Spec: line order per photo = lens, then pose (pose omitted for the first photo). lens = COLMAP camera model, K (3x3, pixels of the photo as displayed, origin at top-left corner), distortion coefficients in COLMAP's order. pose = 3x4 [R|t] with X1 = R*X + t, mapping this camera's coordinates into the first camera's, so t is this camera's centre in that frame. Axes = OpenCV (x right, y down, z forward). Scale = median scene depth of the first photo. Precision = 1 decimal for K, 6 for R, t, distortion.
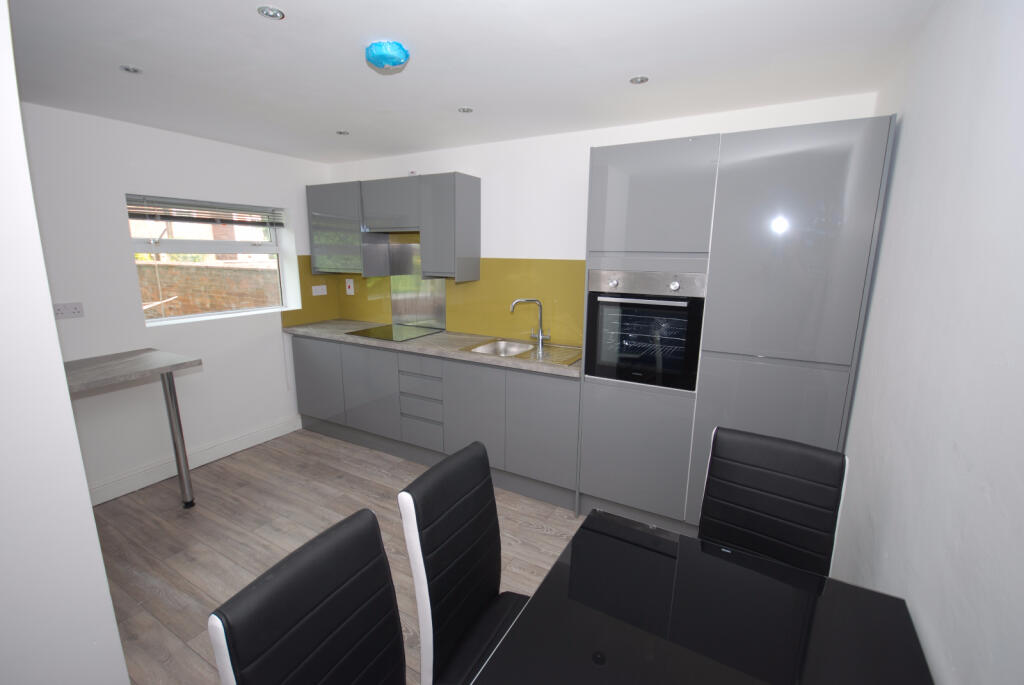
lens RADIAL K [[445.4, 0, 512.2], [0, 445.4, 343.6], [0, 0, 1]] dist [-0.003560, -0.004053]
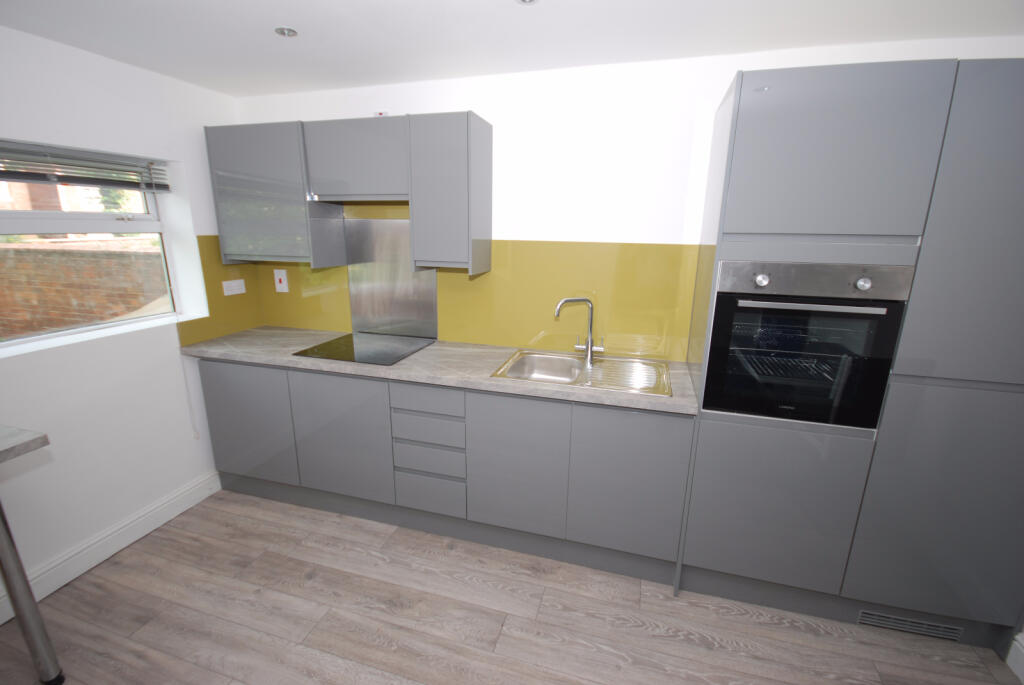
lens RADIAL K [[445.4, 0, 512.0], [0, 445.4, 346.9], [0, 0, 1]] dist [-0.003560, -0.004053]
pose [[0.974068, -0.051767, 0.220253, -0.204792], [0.040238, 0.997590, 0.056518, -0.059138], [-0.222648, -0.046190, 0.973804, 0.281517]]
